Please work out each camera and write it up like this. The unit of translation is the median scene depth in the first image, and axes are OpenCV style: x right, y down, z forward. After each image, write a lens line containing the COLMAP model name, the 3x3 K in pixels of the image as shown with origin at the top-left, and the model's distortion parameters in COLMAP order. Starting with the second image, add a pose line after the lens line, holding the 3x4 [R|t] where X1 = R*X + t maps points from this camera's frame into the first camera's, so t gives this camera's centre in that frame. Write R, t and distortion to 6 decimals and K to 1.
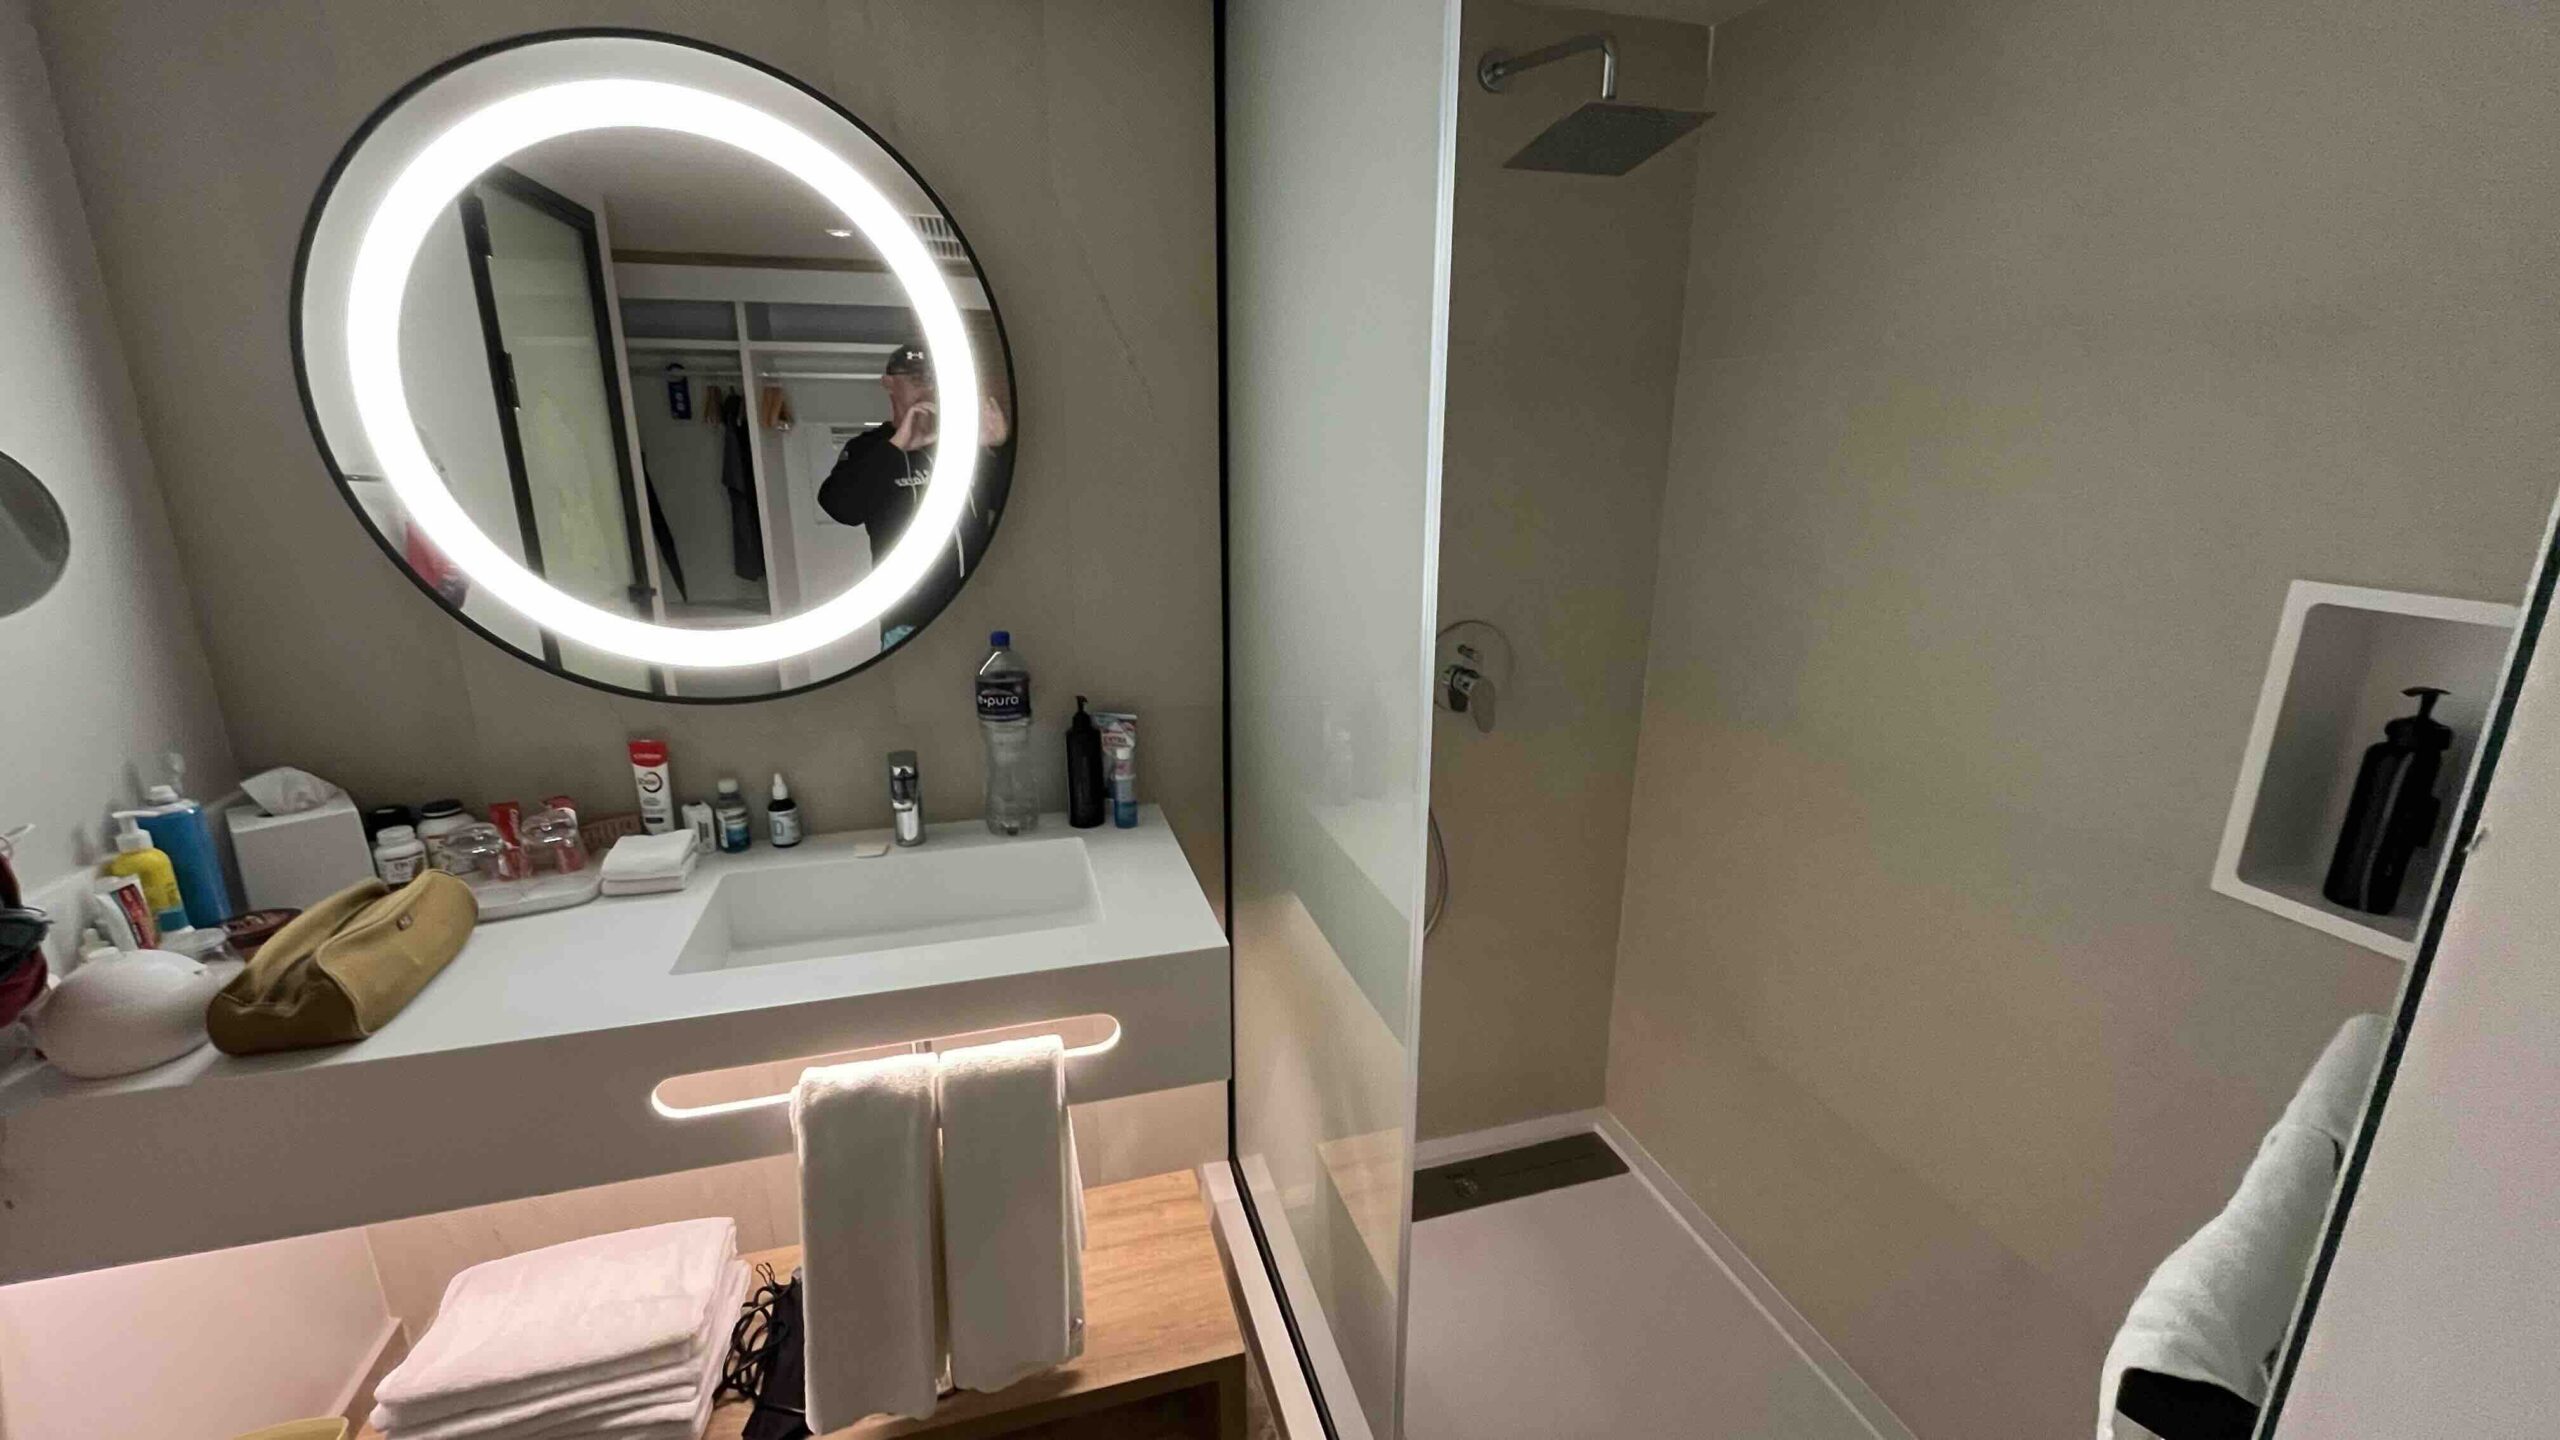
lens RADIAL K [[1032.8, 0, 1282.8], [0, 1032.8, 723.6], [0, 0, 1]] dist [-0.002178, -0.000019]
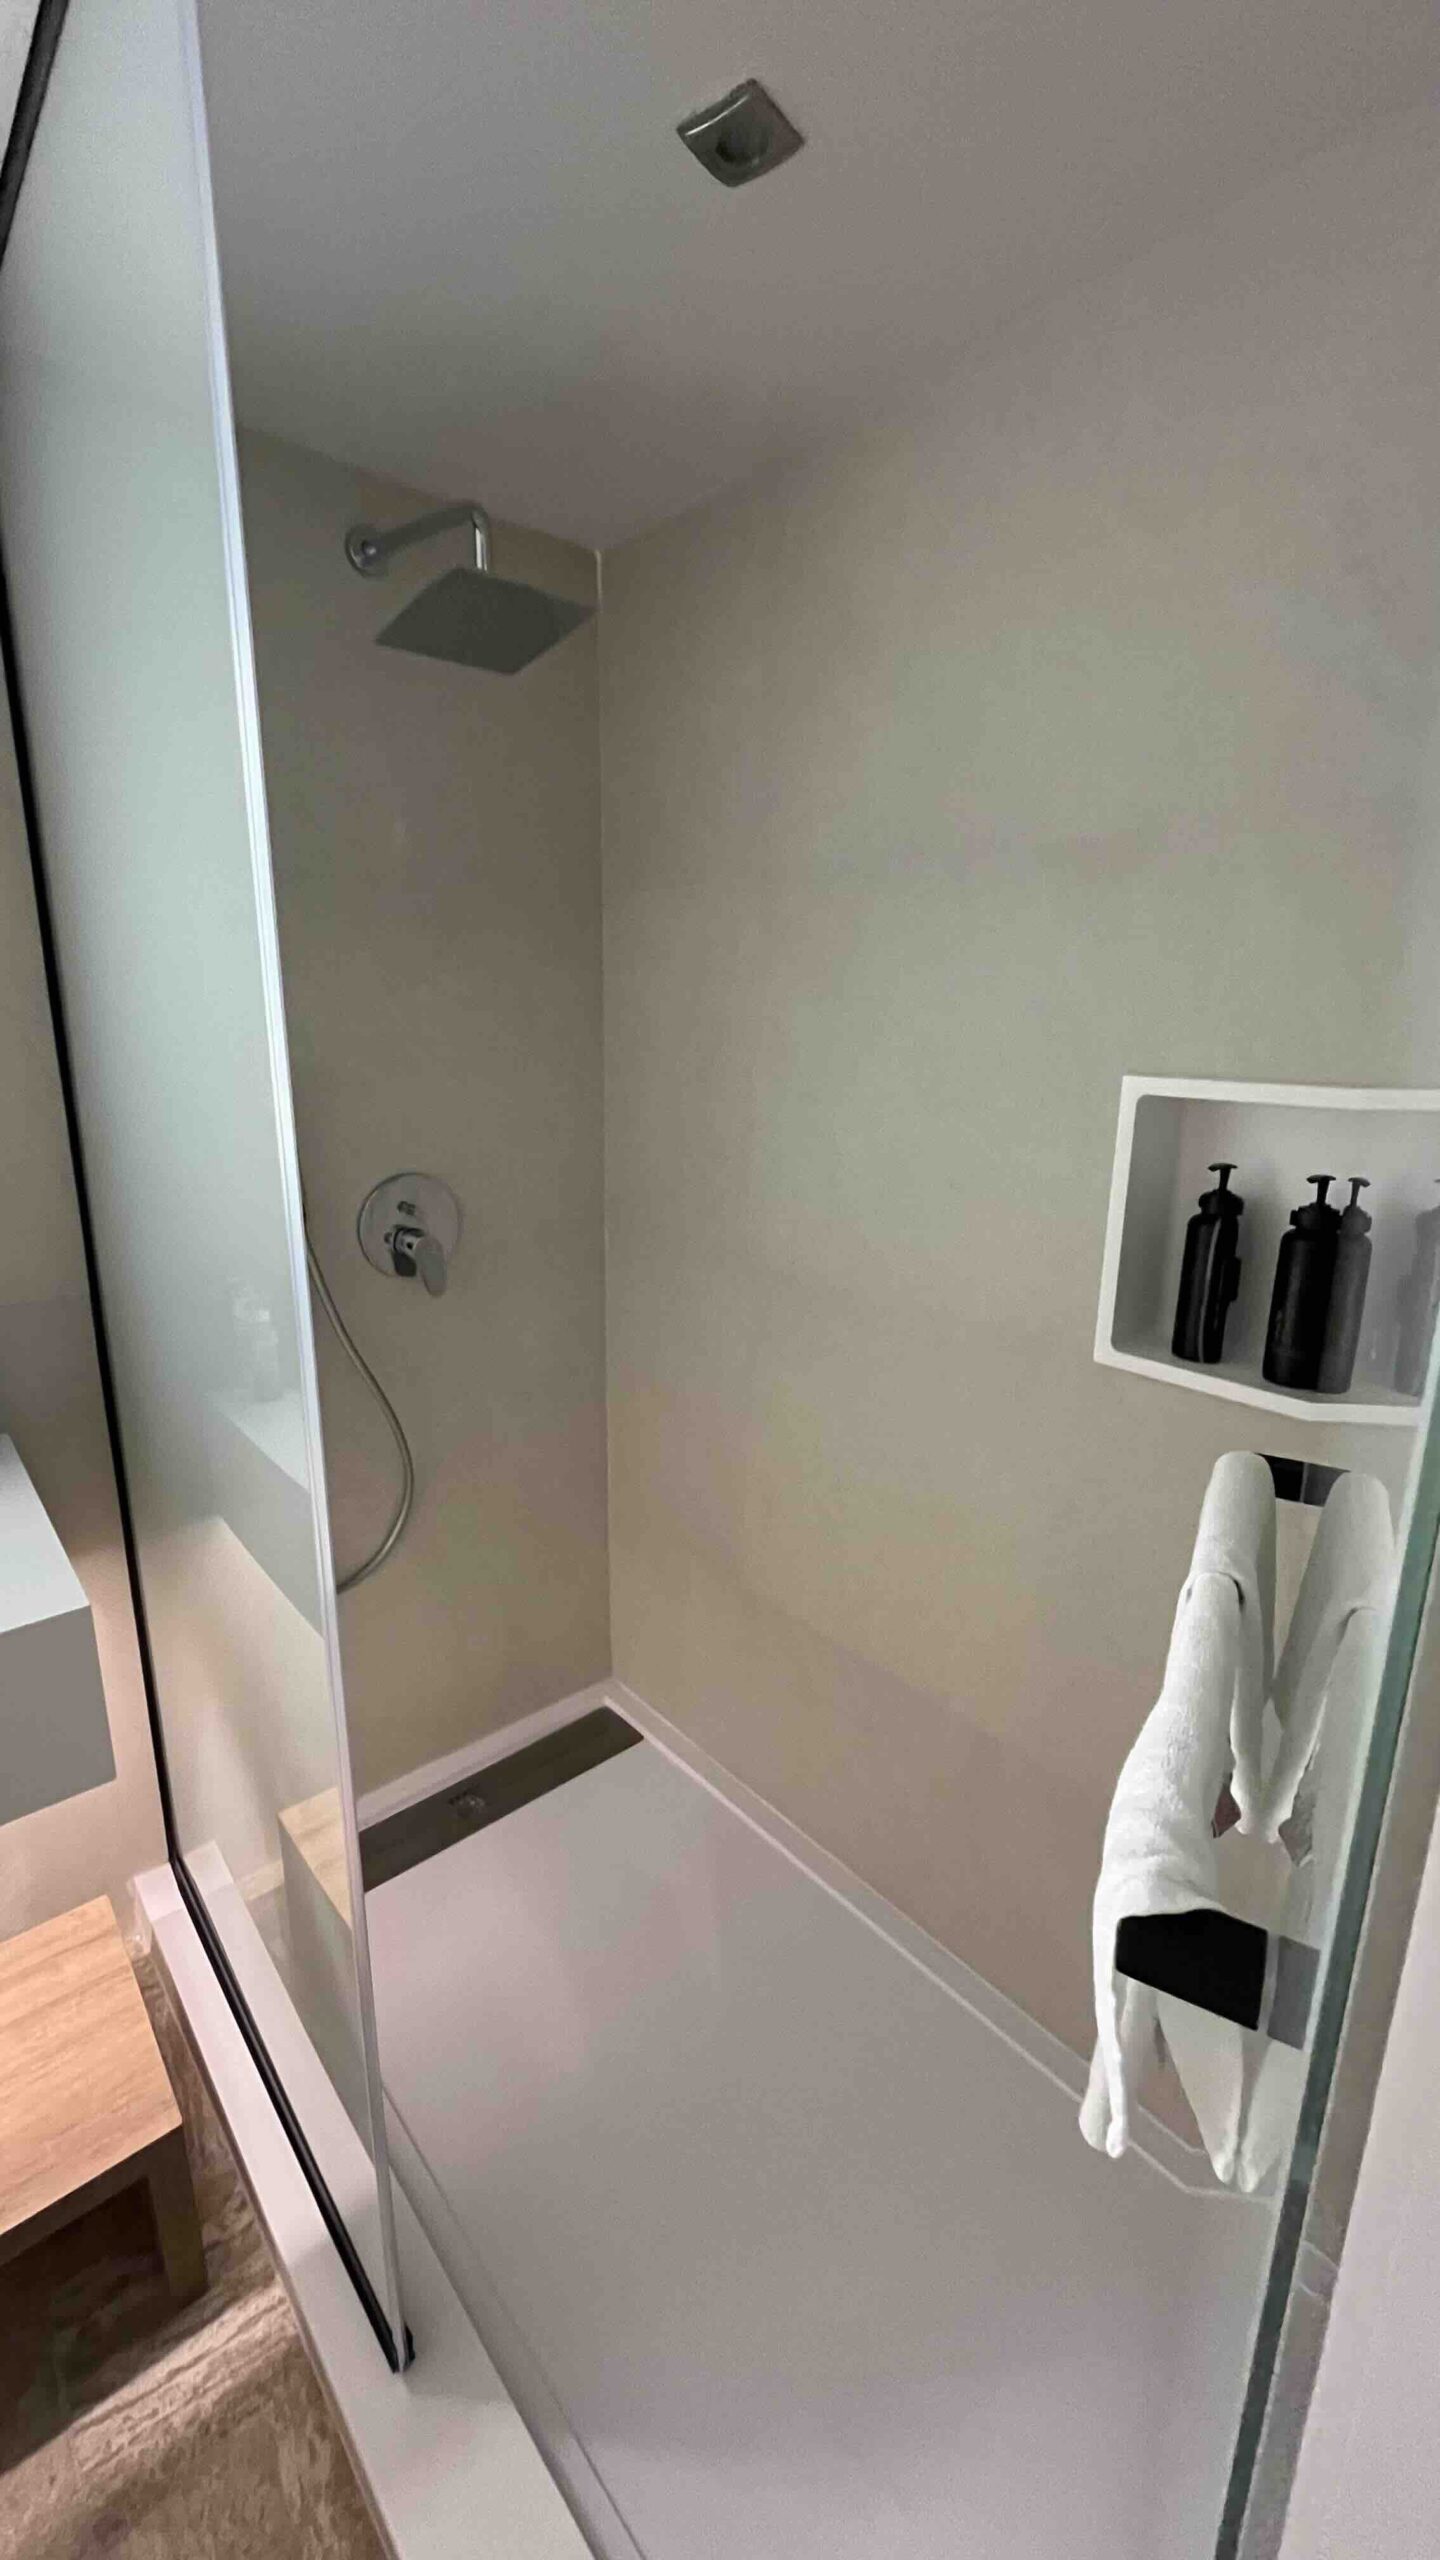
lens RADIAL K [[1032.8, 0, 708.7], [0, 1032.8, 1277.4], [0, 0, 1]] dist [-0.002178, -0.000019]
pose [[0.914098, -0.092561, 0.394787, 0.074084], [0.102642, 0.994708, -0.004443, 0.024944], [-0.392286, 0.044583, 0.918762, 0.108428]]
